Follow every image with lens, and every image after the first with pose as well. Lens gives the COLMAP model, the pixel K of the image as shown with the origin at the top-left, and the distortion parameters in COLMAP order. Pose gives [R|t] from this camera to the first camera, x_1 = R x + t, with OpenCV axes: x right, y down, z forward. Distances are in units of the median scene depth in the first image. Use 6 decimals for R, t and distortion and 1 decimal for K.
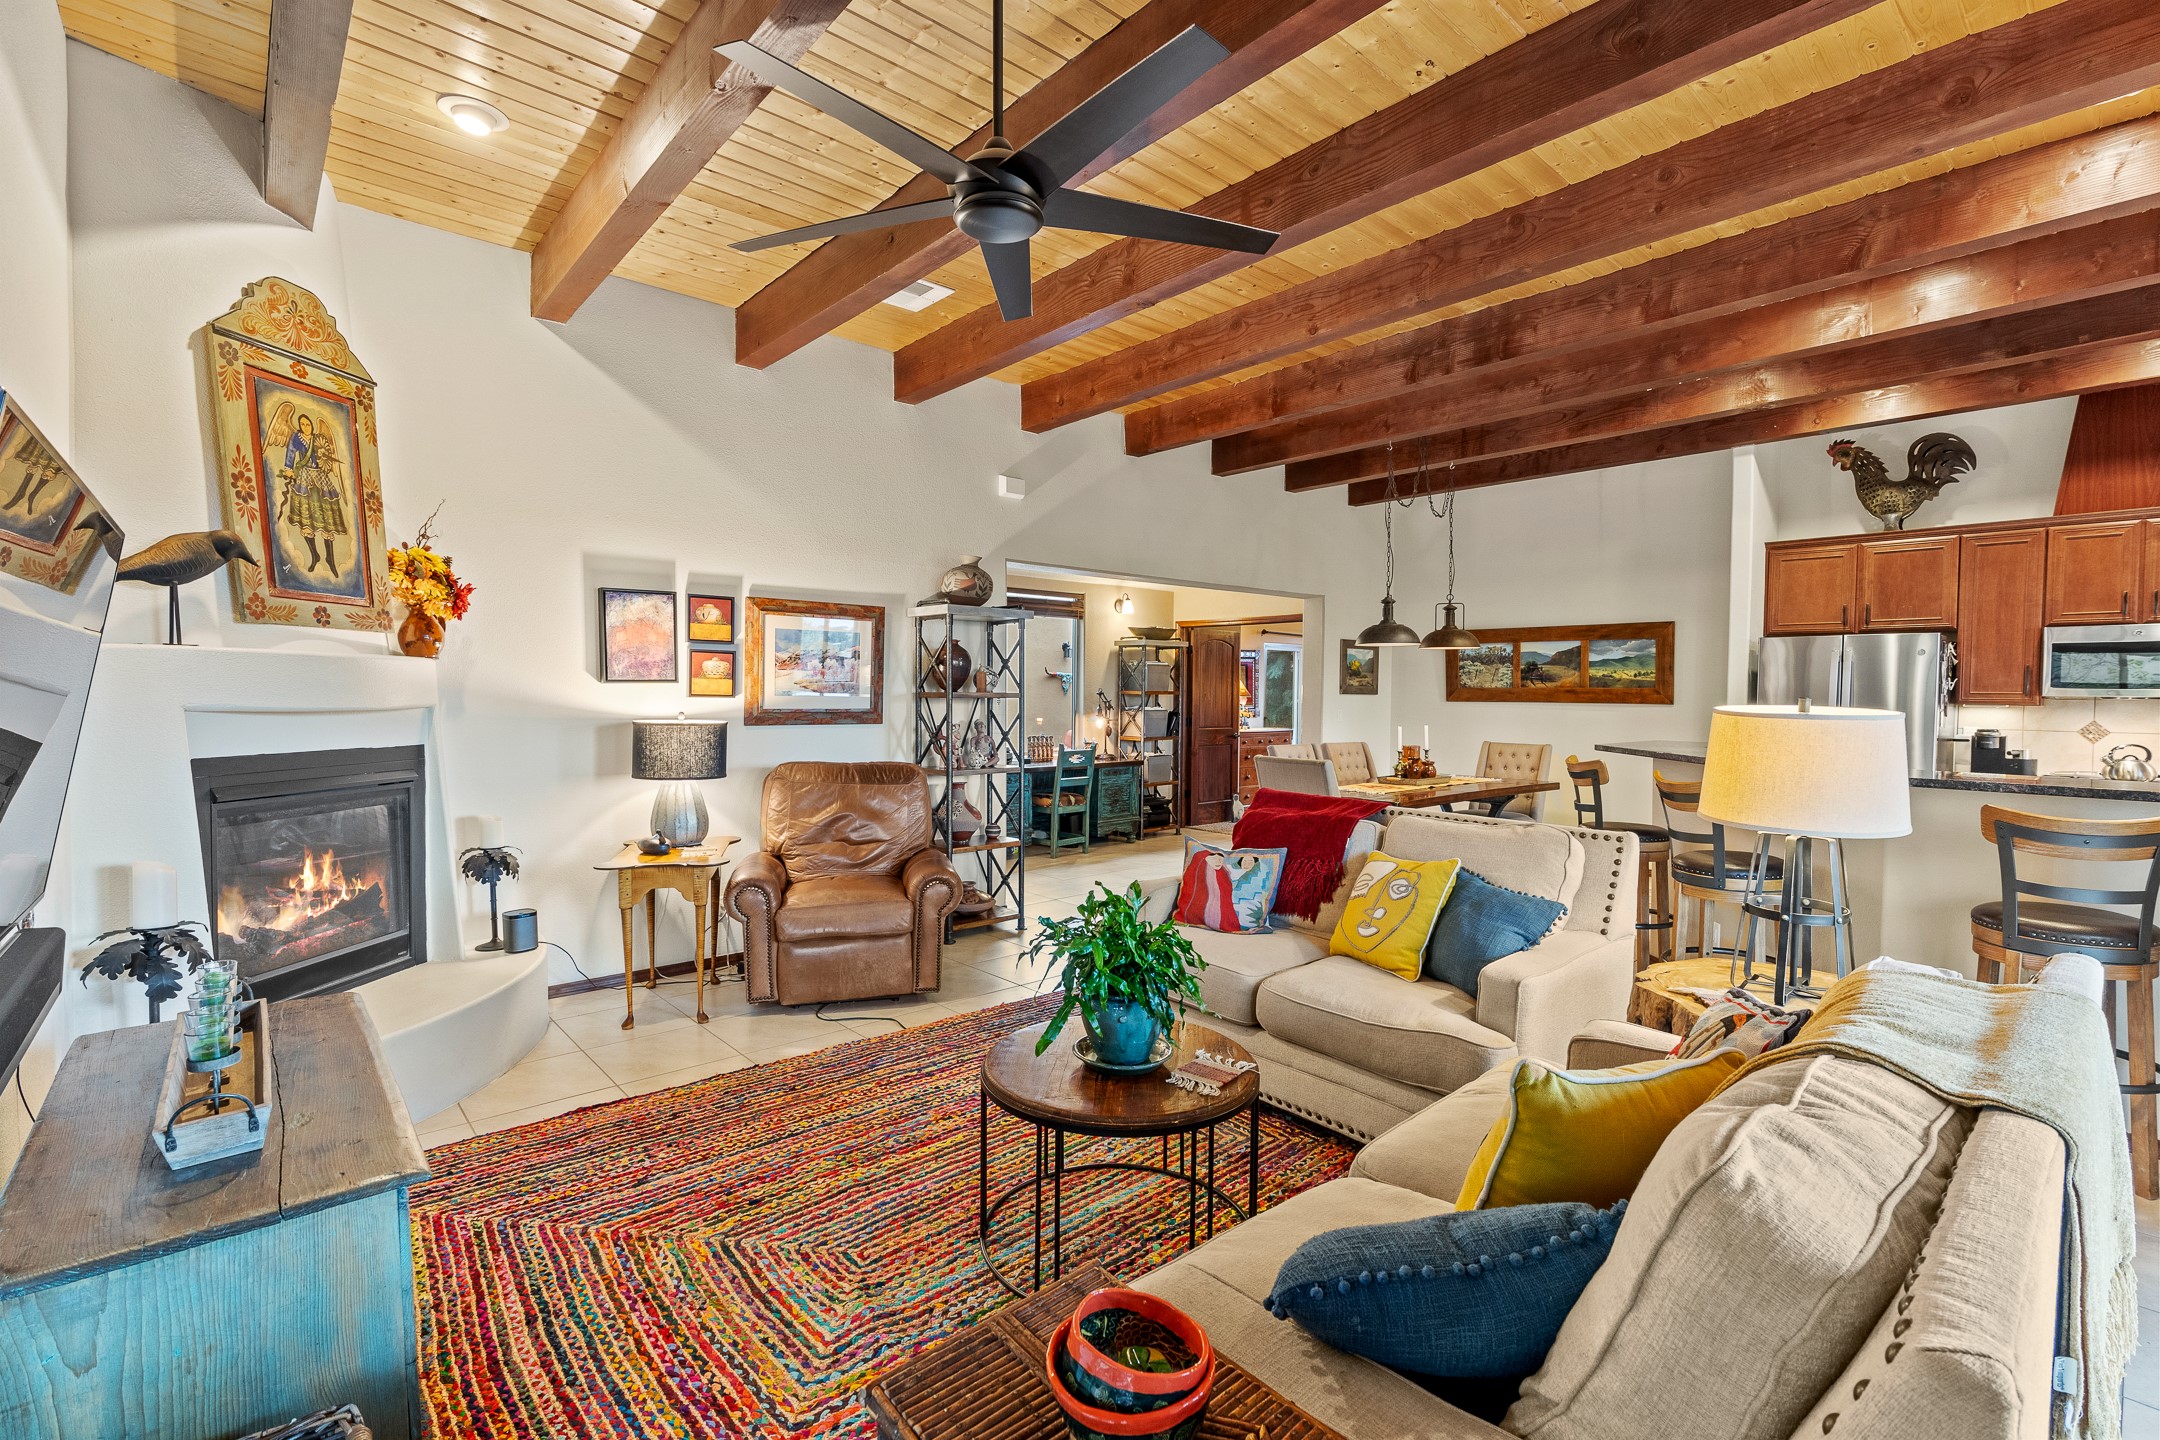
lens RADIAL K [[971.4, 0, 1093.8], [0, 971.4, 715.6], [0, 0, 1]] dist [-0.001430, 0.000091]
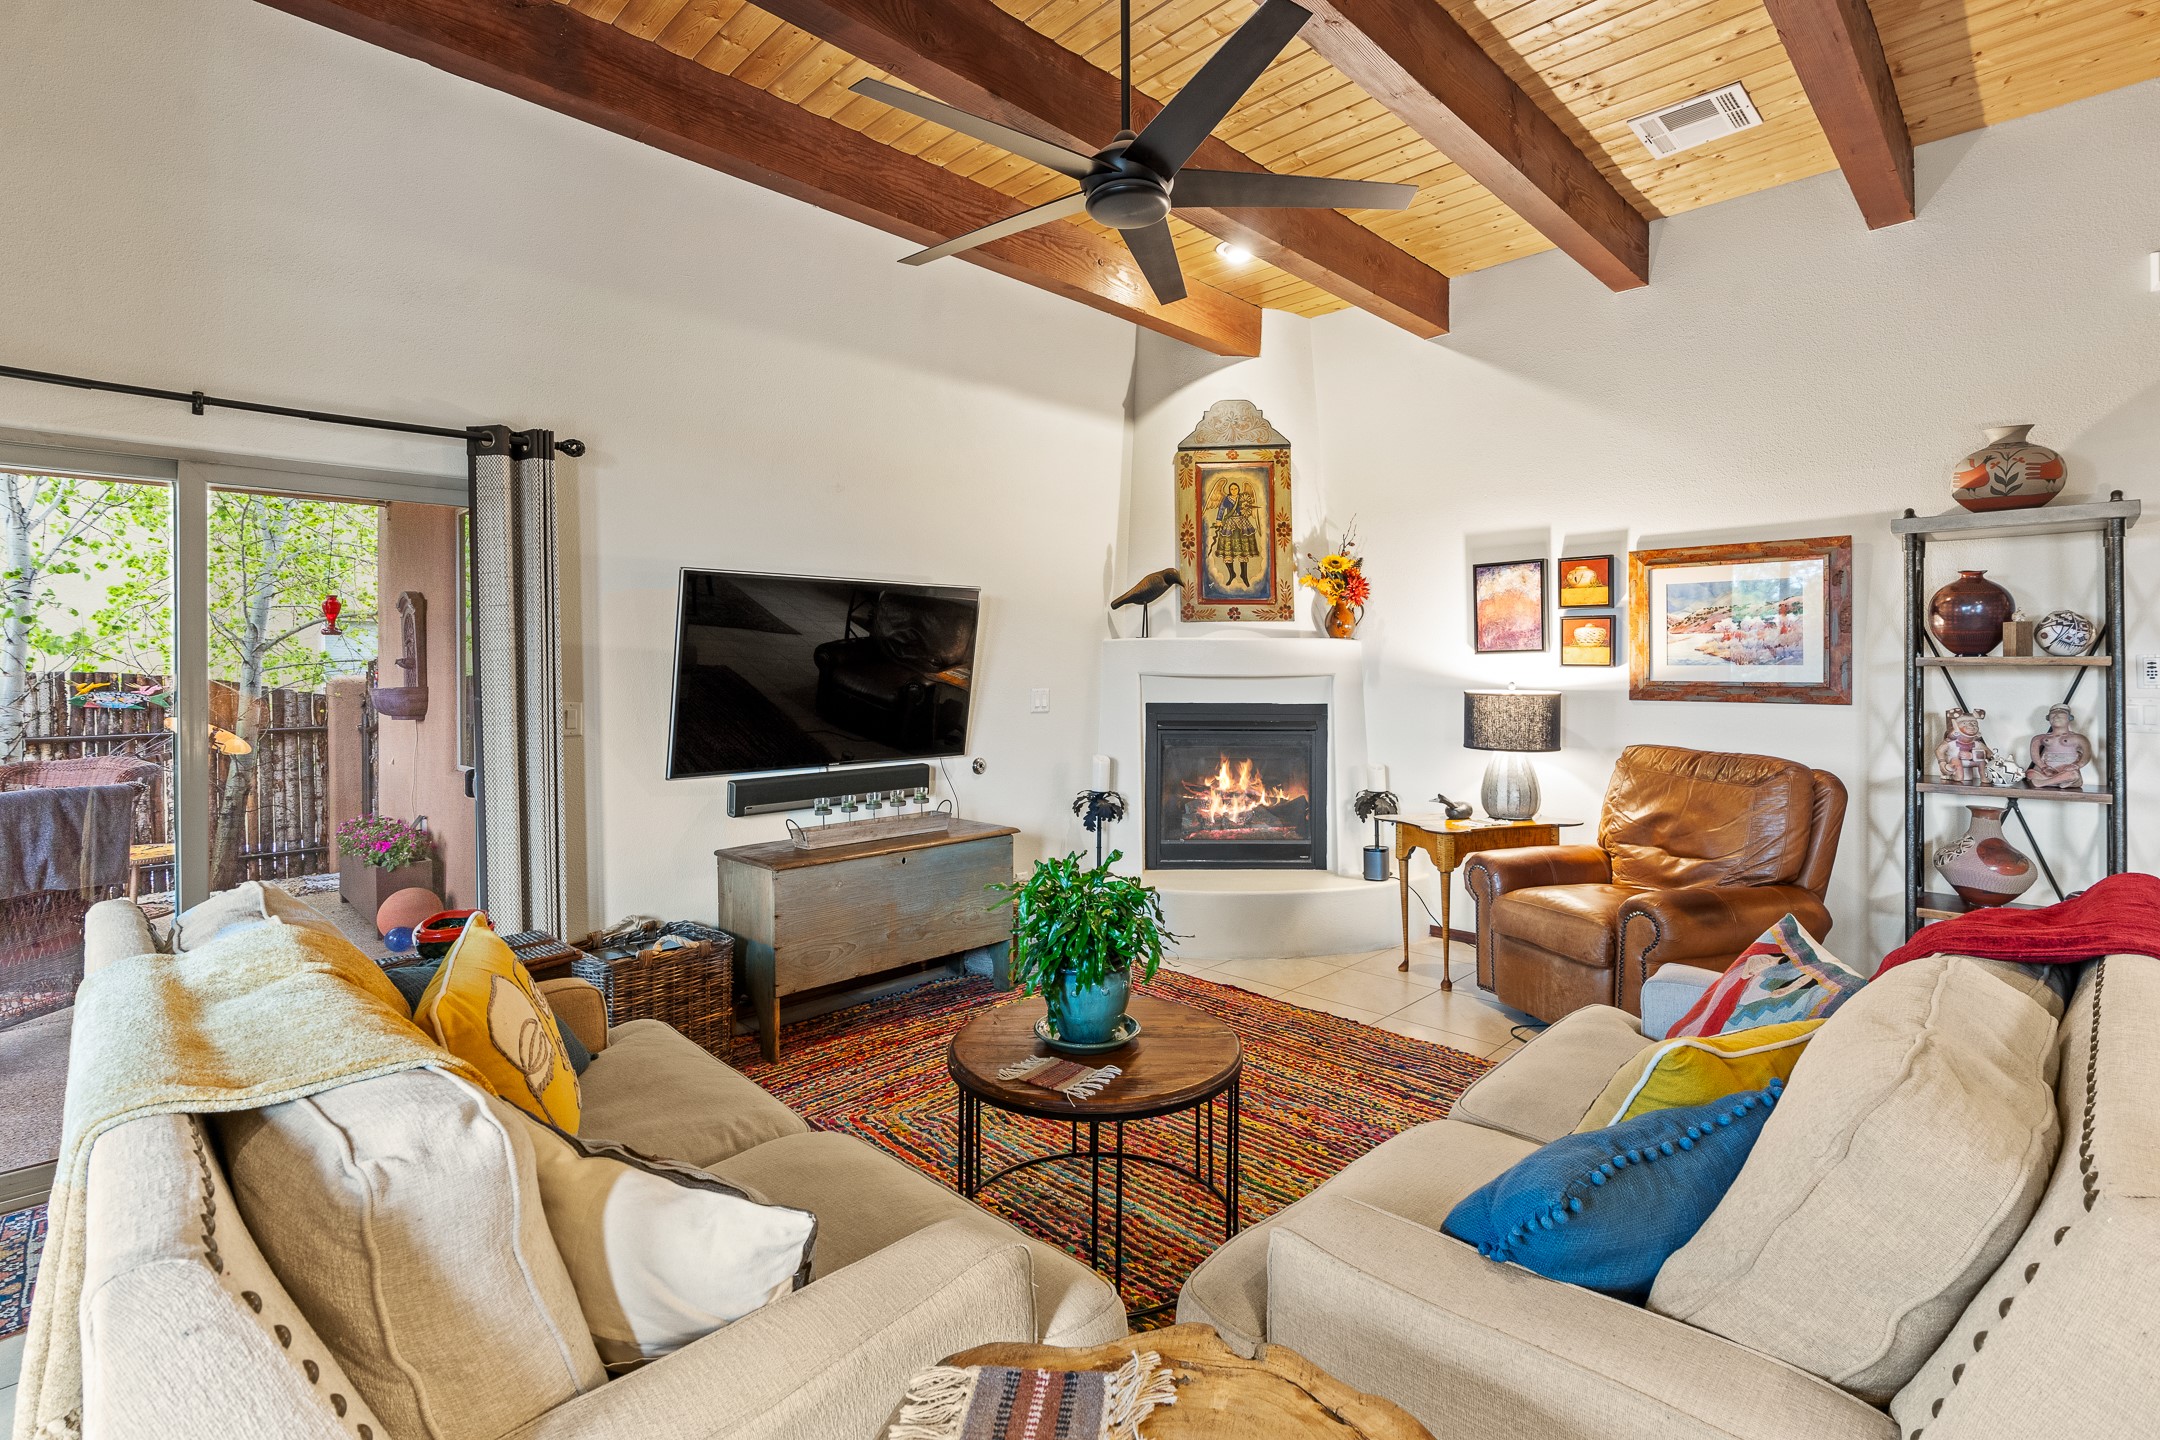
lens RADIAL K [[991.1, 0, 1097.5], [0, 991.1, 670.5], [0, 0, 1]] dist [-0.017821, 0.007888]
pose [[0.065175, -0.004406, -0.997864, 0.450310], [-0.022292, 0.999734, -0.005871, -0.000253], [0.997625, 0.022627, 0.065059, 0.426328]]
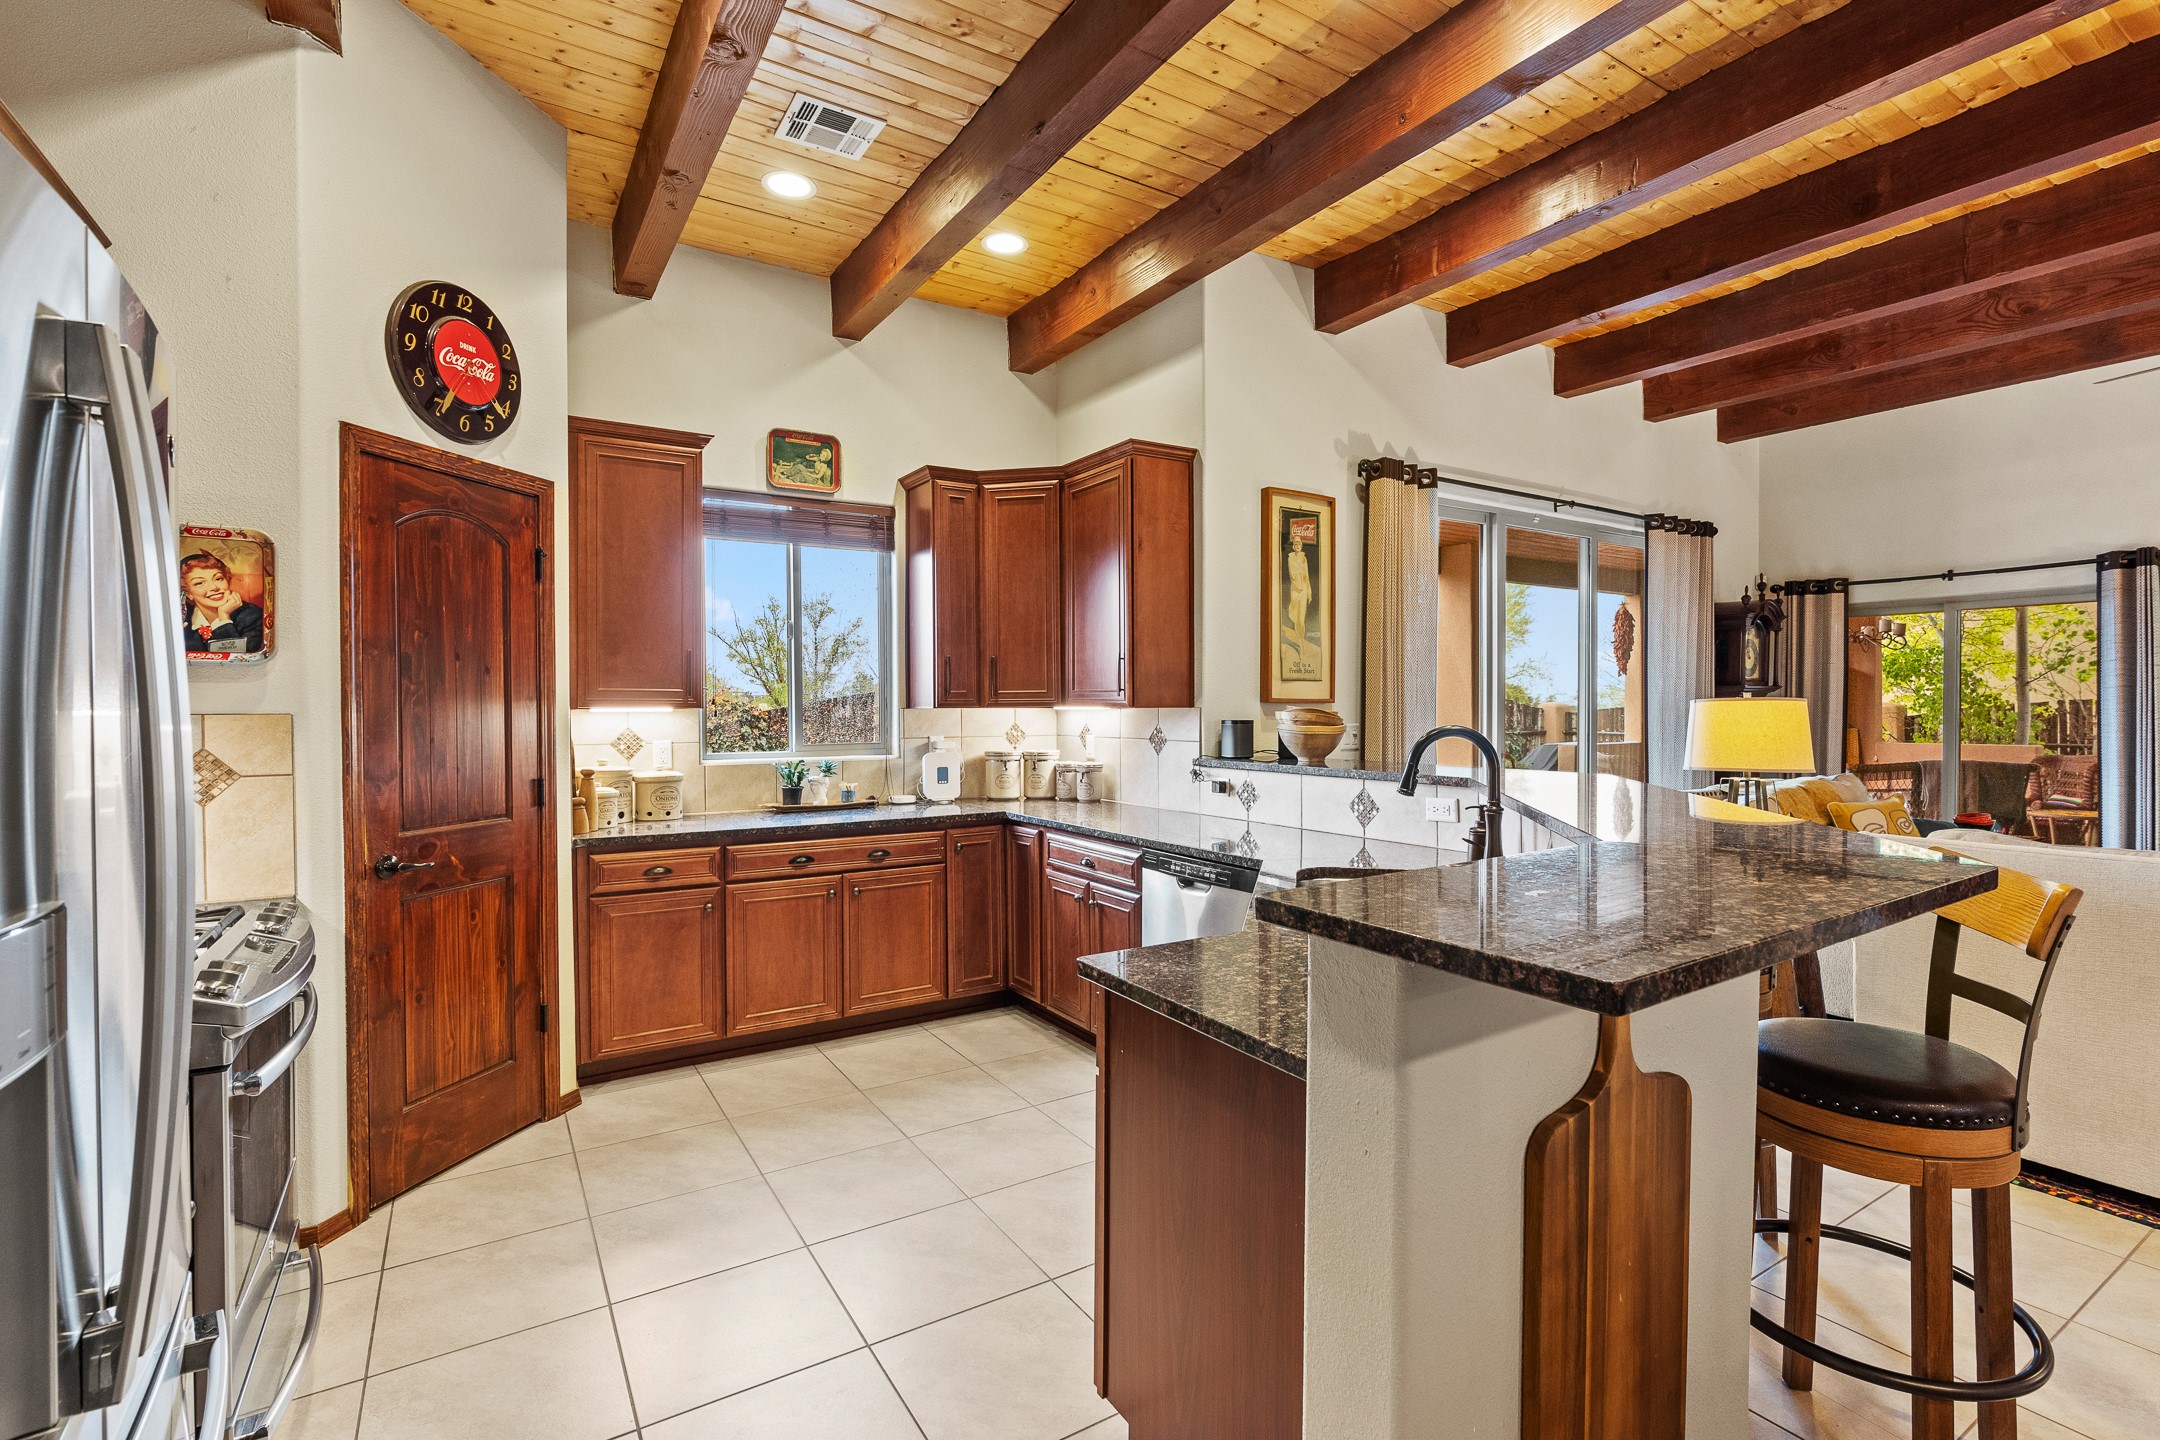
lens RADIAL K [[986.0, 0, 1087.2], [0, 986.0, 721.5], [0, 0, 1]] dist [-0.015195, 0.004833]
pose [[-0.984865, -0.005324, 0.173240, 0.666522], [0.002573, 0.998969, 0.045323, -0.020399], [-0.173302, 0.045083, -0.983836, 1.221813]]
